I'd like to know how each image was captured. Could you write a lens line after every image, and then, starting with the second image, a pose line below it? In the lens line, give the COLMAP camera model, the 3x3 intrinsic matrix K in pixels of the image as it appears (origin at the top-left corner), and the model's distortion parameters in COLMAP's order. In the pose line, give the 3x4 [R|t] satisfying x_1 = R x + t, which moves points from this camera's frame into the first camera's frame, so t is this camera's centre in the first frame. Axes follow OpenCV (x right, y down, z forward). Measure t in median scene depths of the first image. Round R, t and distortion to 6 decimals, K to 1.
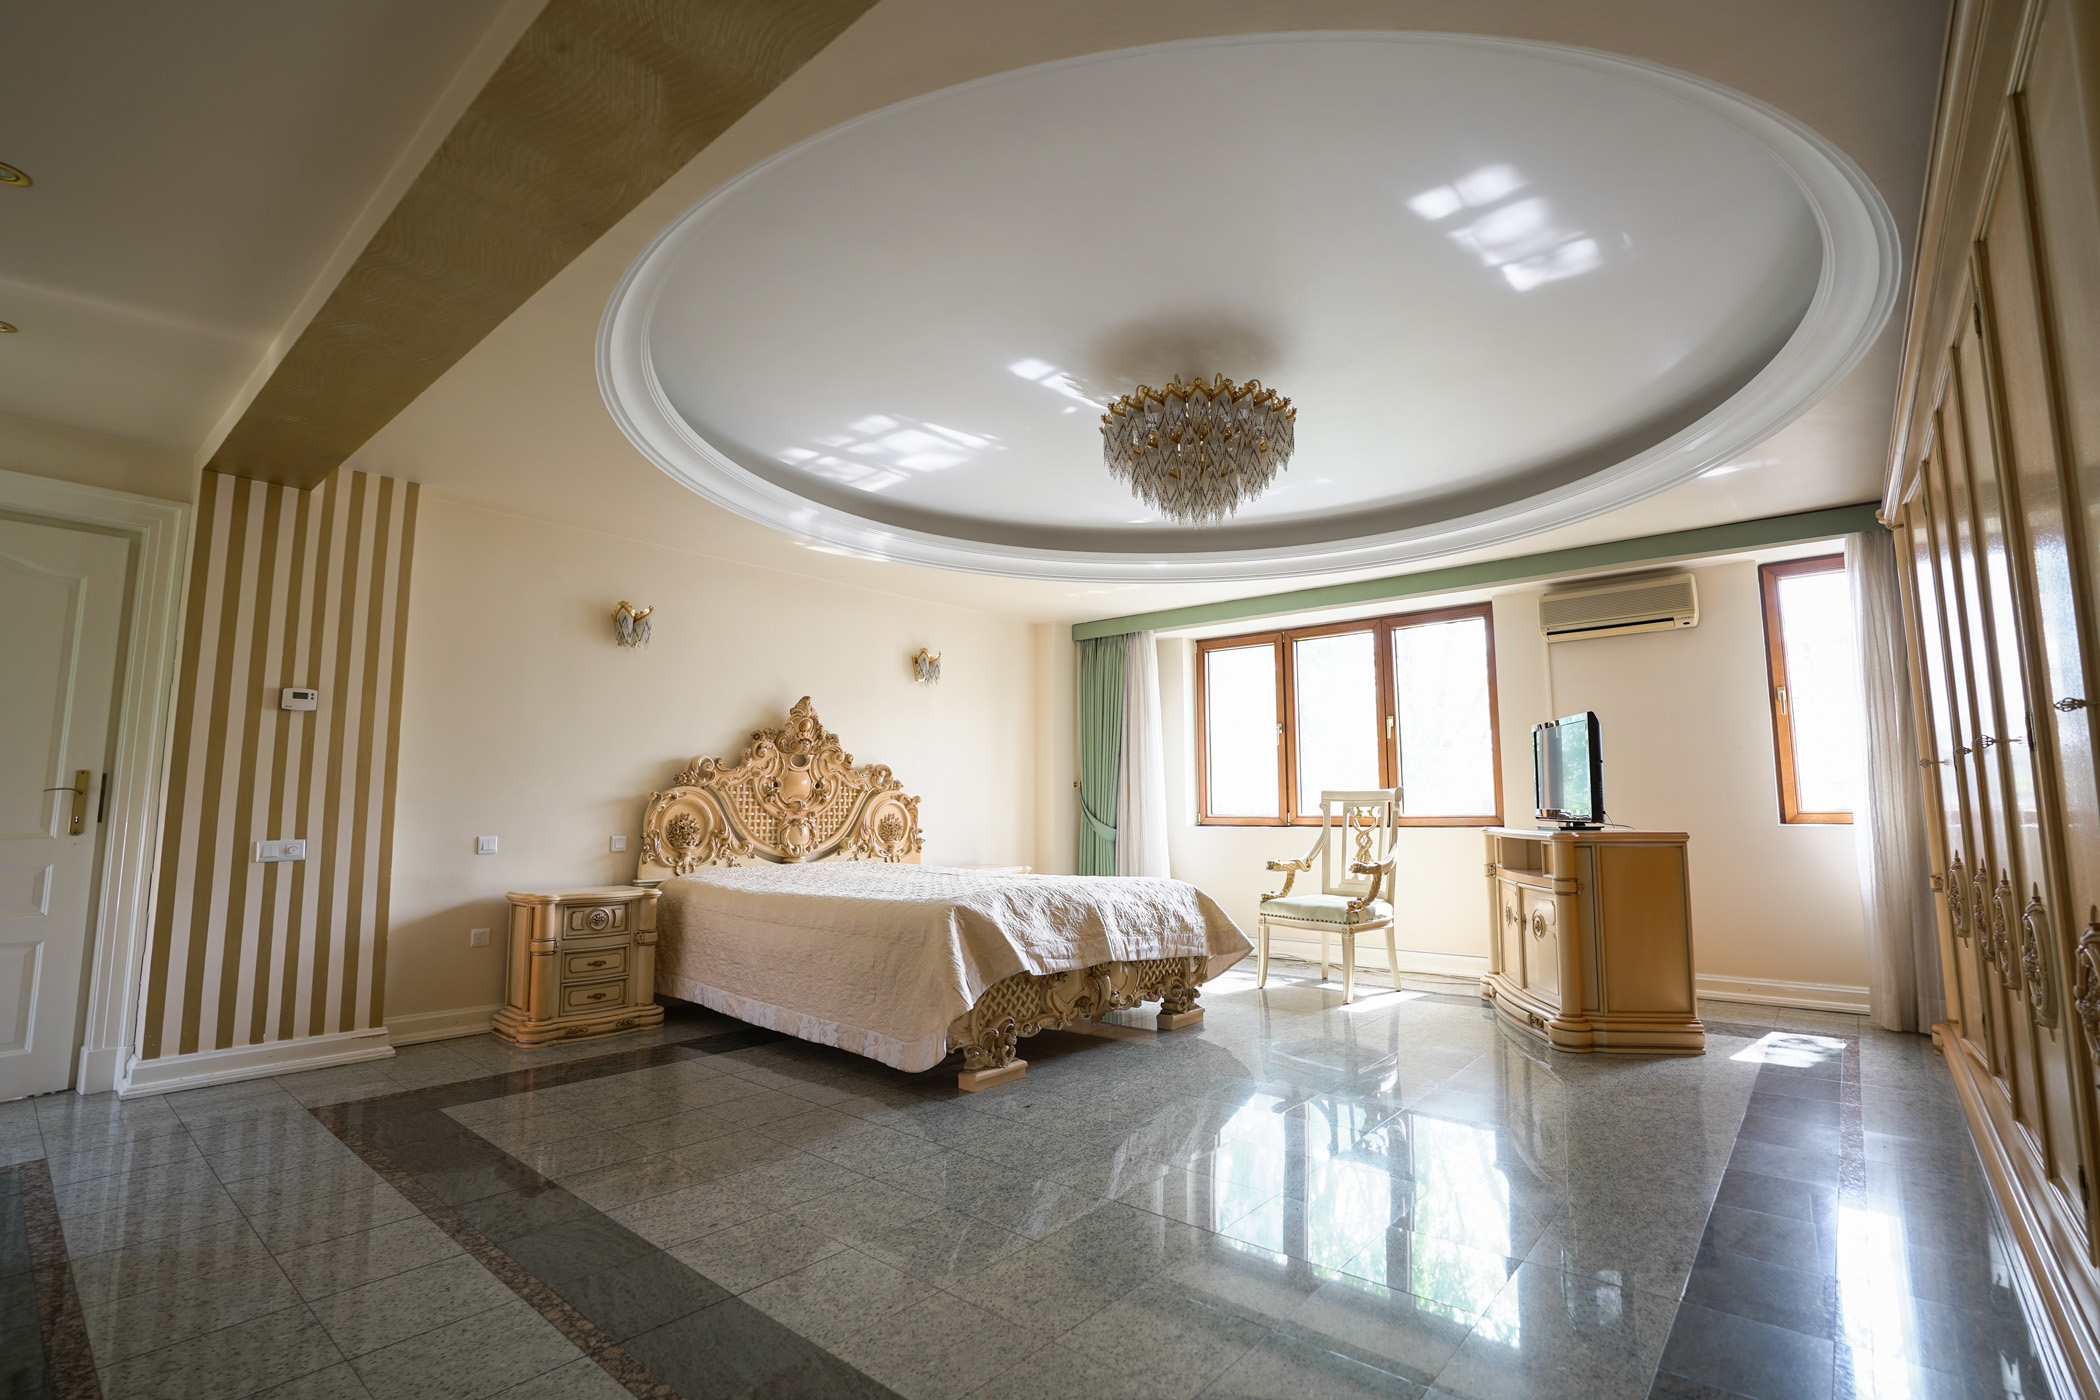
lens RADIAL K [[934.0, 0, 1050.0], [0, 934.0, 700.0], [0, 0, 1]] dist [0.000137, 0.000018]
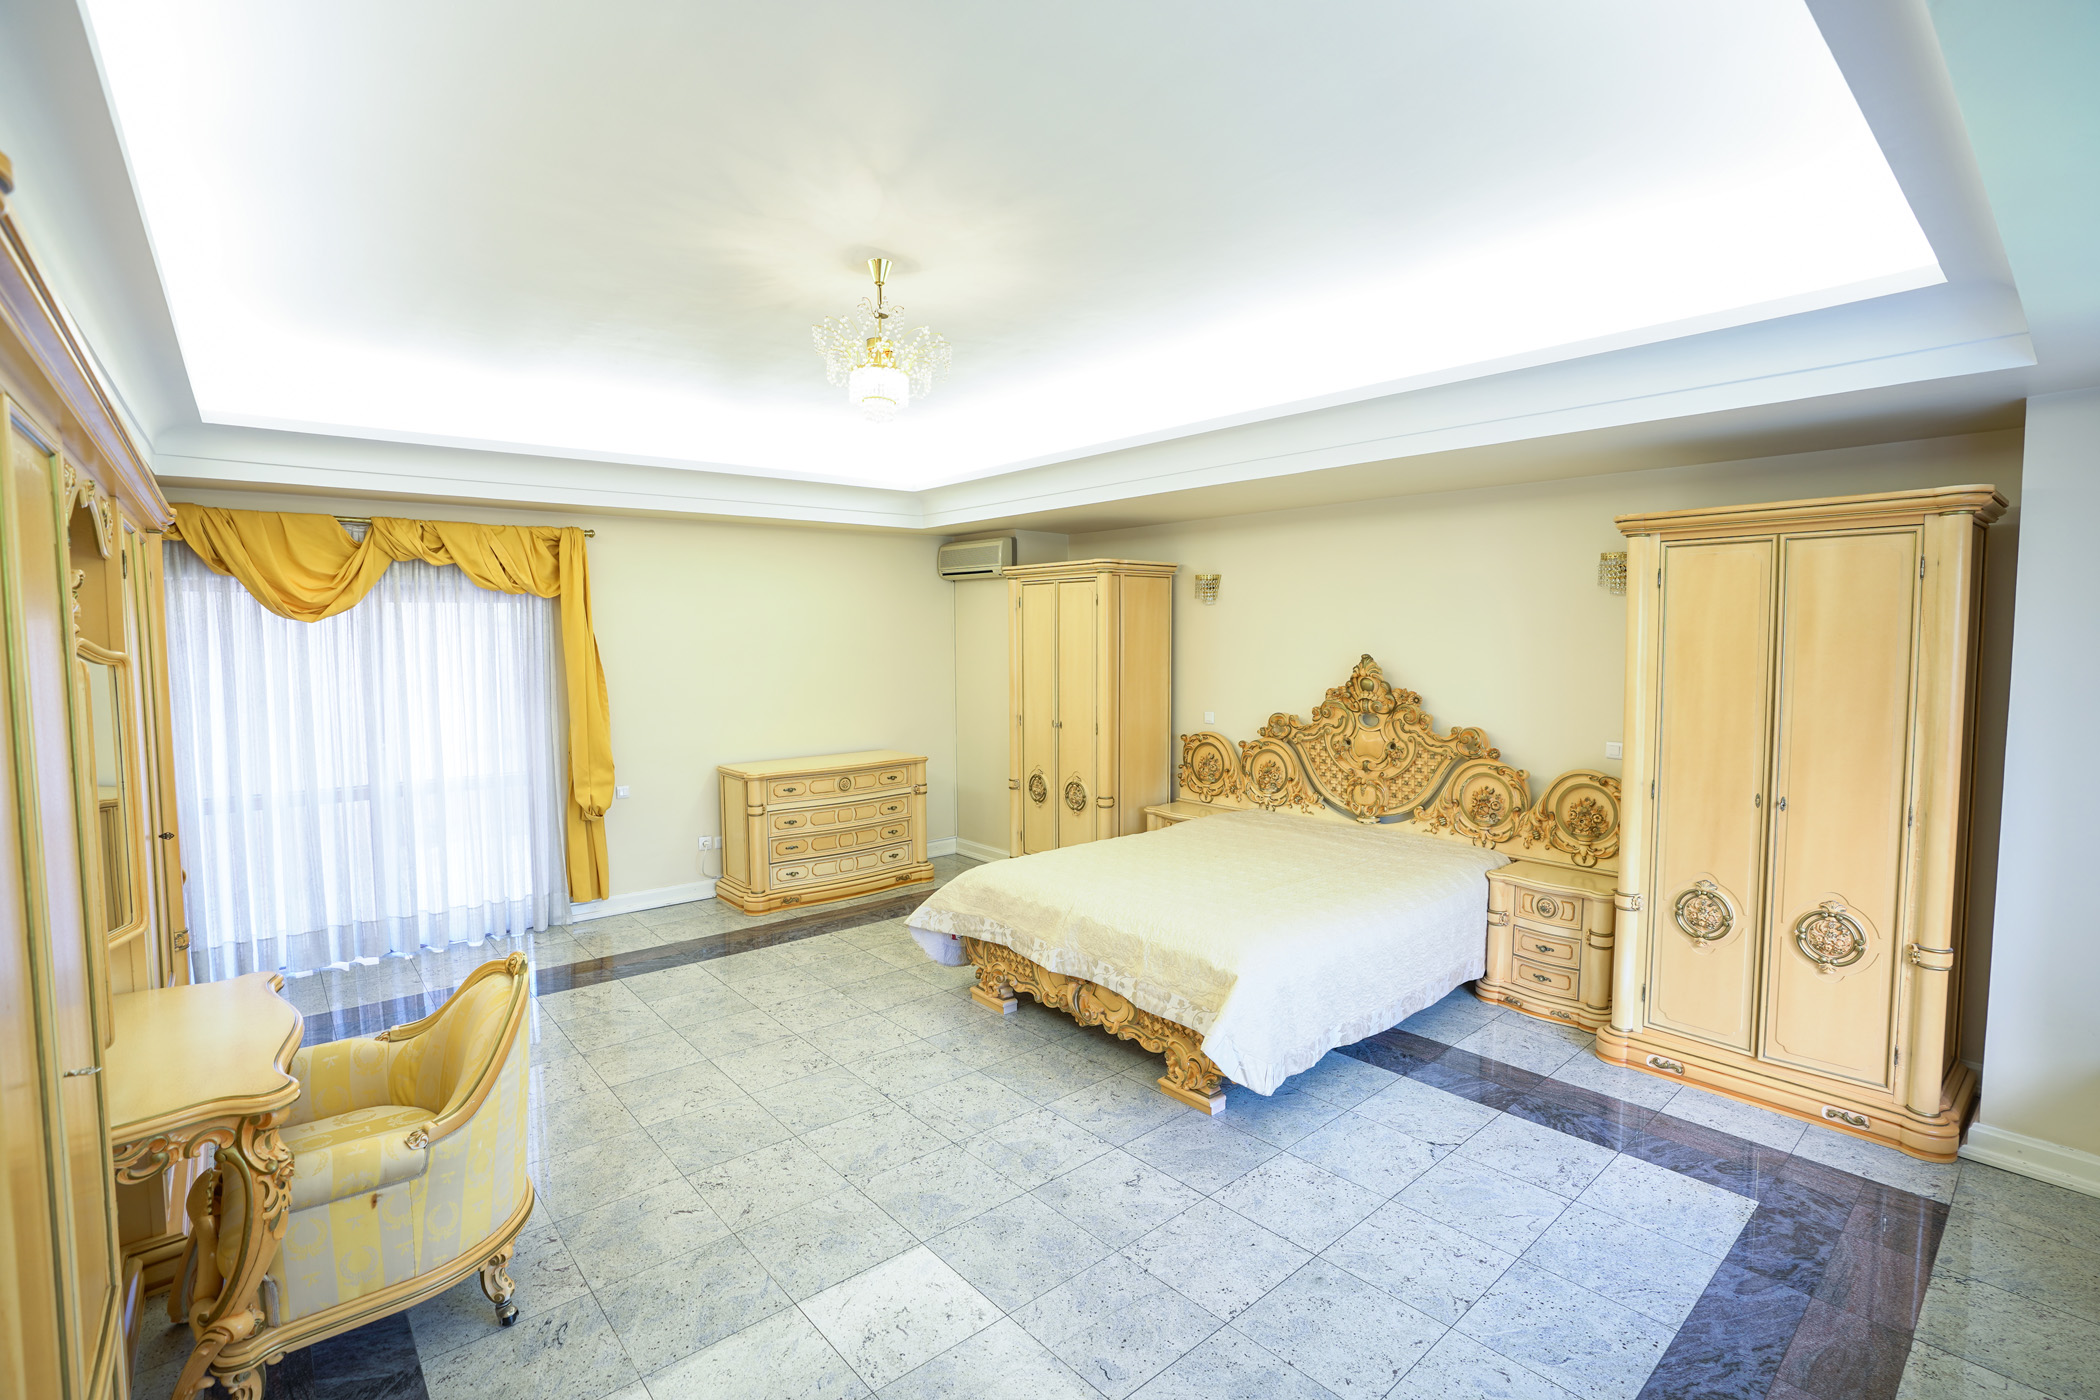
lens RADIAL K [[934.0, 0, 1050.0], [0, 934.0, 700.0], [0, 0, 1]] dist [0.000137, 0.000018]
pose [[-0.150844, 0.065268, -0.986401, 0.717963], [0.122829, 0.991323, 0.046810, -0.041403], [0.980897, -0.114097, -0.157552, 0.801958]]
